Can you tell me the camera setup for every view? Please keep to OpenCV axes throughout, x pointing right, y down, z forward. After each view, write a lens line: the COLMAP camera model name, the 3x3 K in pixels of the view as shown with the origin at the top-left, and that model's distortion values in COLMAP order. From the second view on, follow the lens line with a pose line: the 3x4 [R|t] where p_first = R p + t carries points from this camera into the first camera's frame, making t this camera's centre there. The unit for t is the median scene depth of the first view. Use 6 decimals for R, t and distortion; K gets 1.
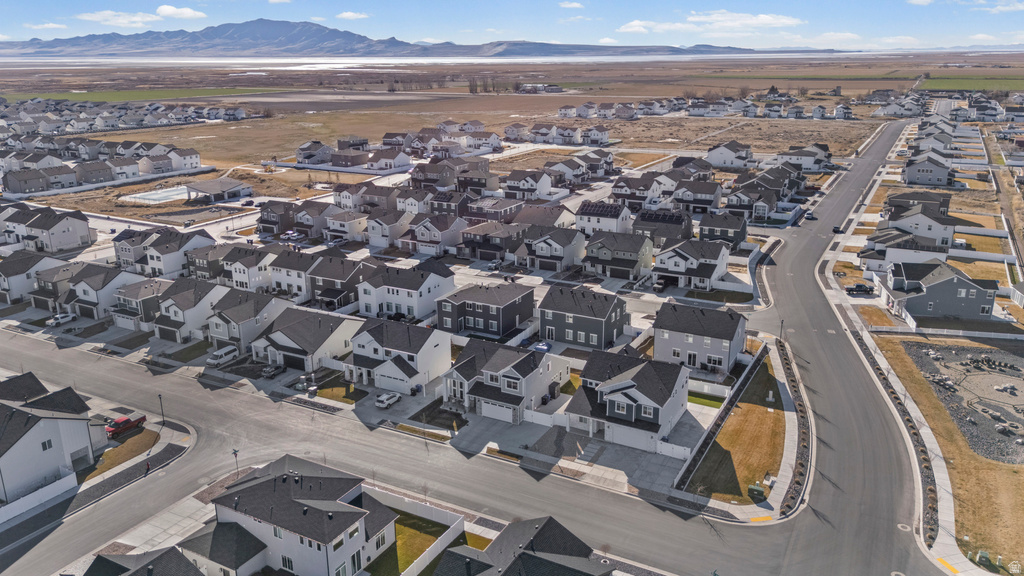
lens RADIAL K [[776.9, 0, 504.7], [0, 776.9, 283.1], [0, 0, 1]] dist [0.061162, -0.043873]
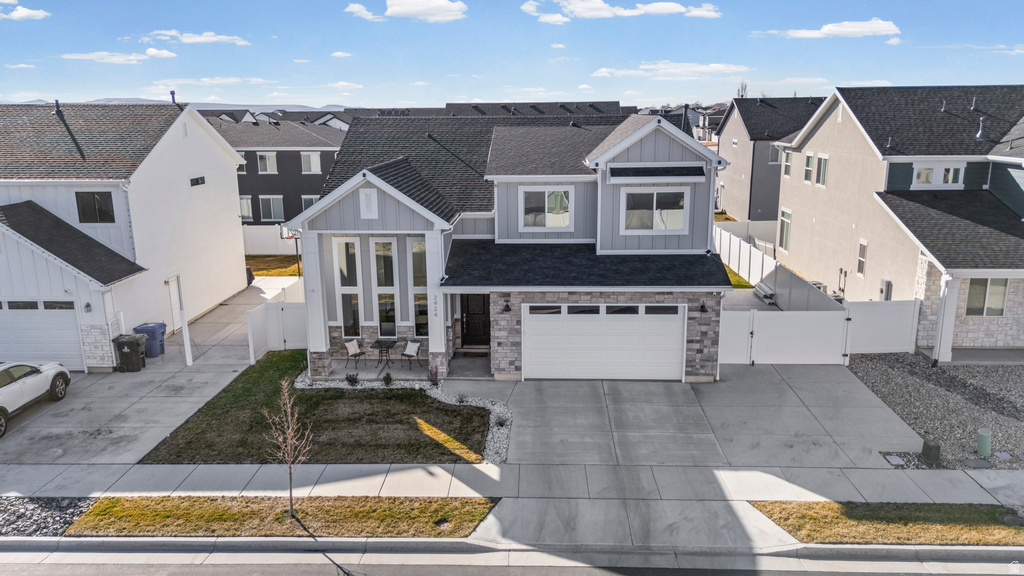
lens RADIAL K [[761.1, 0, 515.5], [0, 761.1, 300.5], [0, 0, 1]] dist [0.060740, -0.073057]
pose [[0.891032, -0.106600, 0.441246, -0.112669], [0.129604, 0.991317, -0.022227, 0.141932], [-0.435045, 0.076992, 0.897111, 0.749335]]
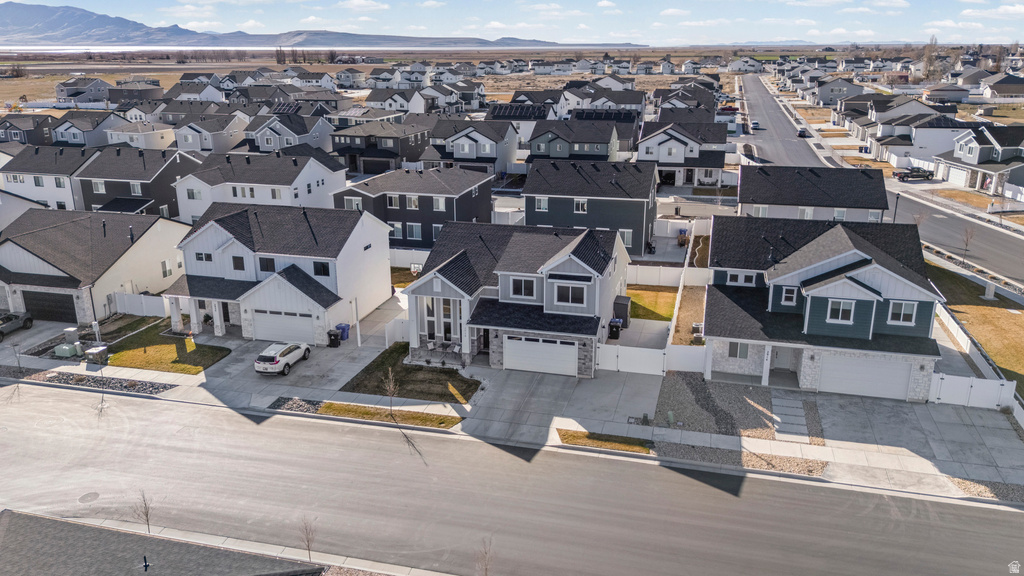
lens RADIAL K [[778.3, 0, 512.8], [0, 778.3, 311.2], [0, 0, 1]] dist [0.053193, -0.044900]
pose [[0.969101, -0.070010, 0.236519, -0.120960], [0.061795, 0.997206, 0.041977, 0.108607], [-0.238797, -0.026064, 0.970720, 0.509548]]
